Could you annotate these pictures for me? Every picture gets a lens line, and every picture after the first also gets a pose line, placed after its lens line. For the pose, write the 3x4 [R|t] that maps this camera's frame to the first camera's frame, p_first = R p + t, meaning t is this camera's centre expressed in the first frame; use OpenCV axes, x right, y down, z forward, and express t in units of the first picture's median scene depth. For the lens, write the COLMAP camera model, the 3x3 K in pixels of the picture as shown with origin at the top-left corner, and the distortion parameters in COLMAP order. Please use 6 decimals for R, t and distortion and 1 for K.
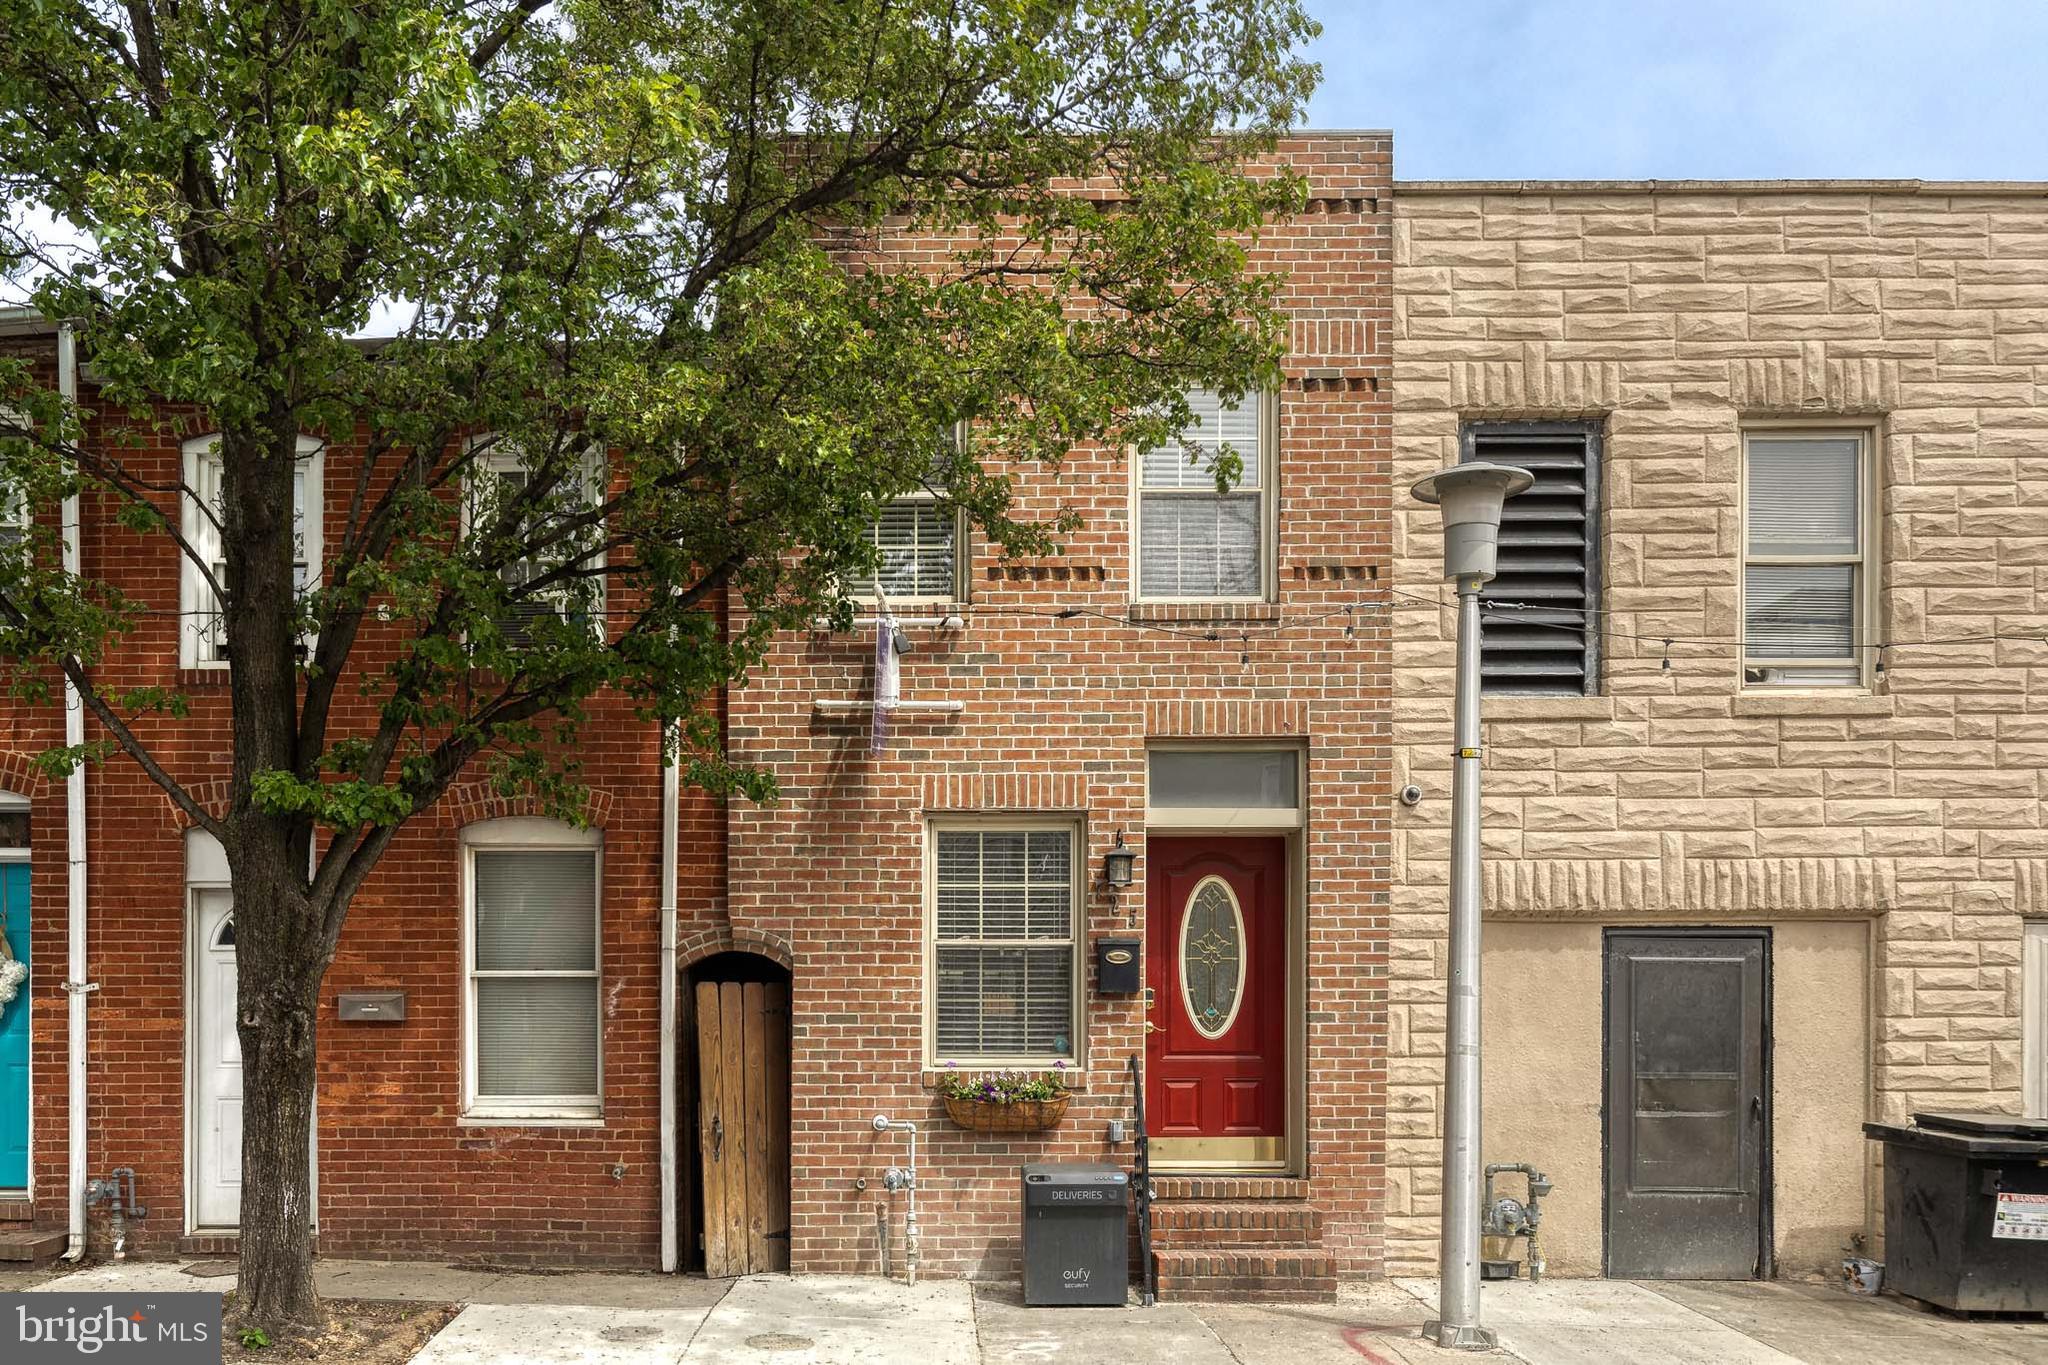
lens RADIAL K [[1415.8, 0, 1023.6], [0, 1415.8, 696.9], [0, 0, 1]] dist [-0.000411, 0.001289]
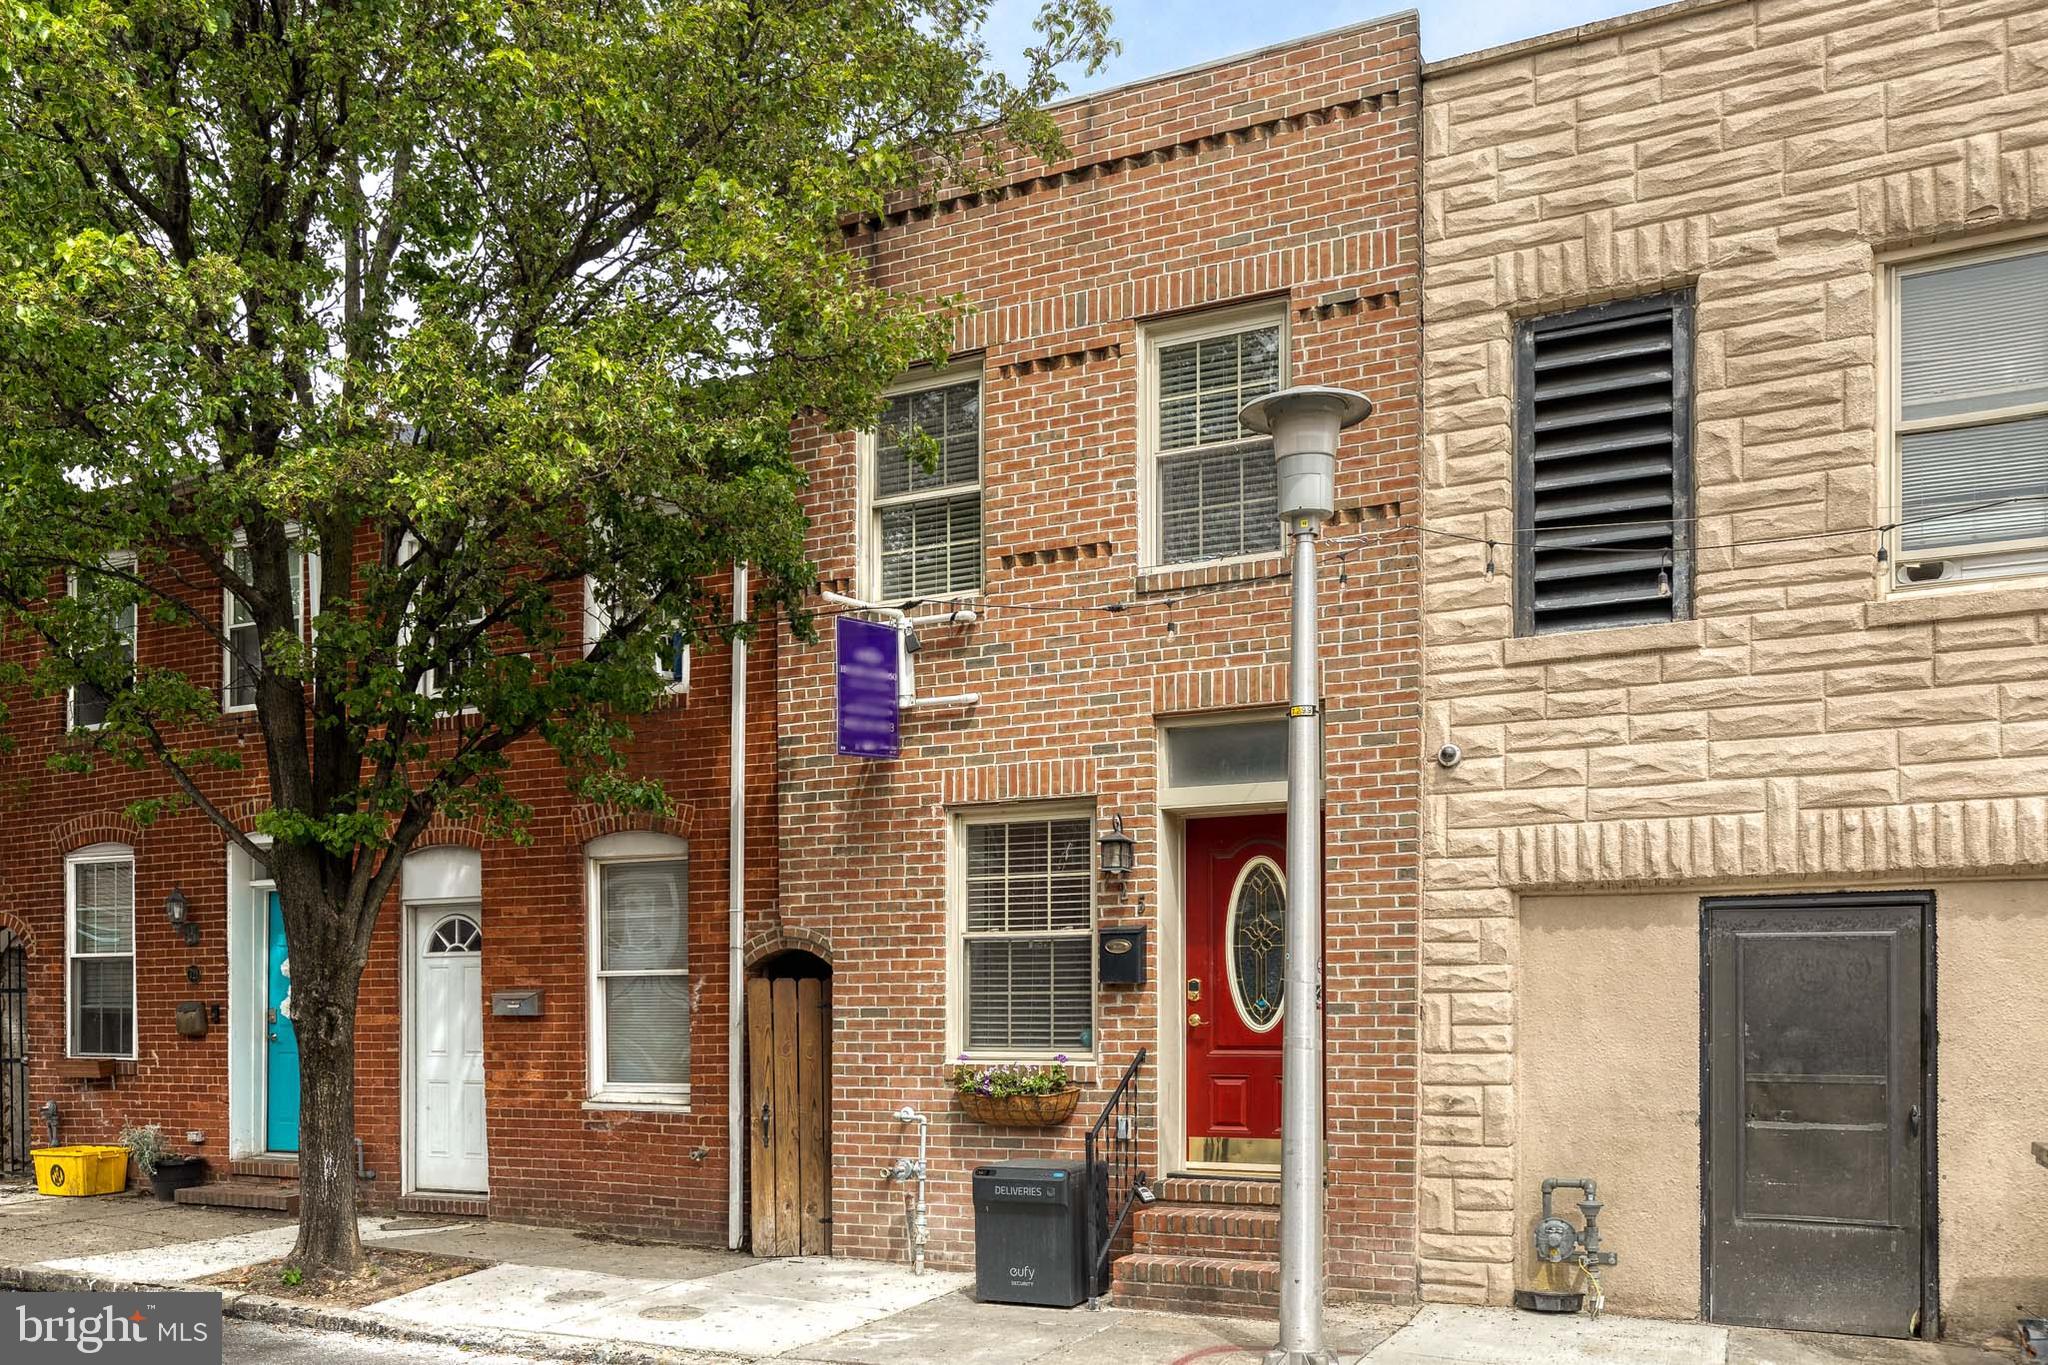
lens RADIAL K [[1472.4, 0, 1023.2], [0, 1472.4, 669.2], [0, 0, 1]] dist [0.000922, 0.001375]
pose [[0.919992, -0.093025, -0.380736, 0.387396], [0.090199, 0.995602, -0.025301, 0.015267], [0.381416, -0.011065, 0.924337, 0.052353]]
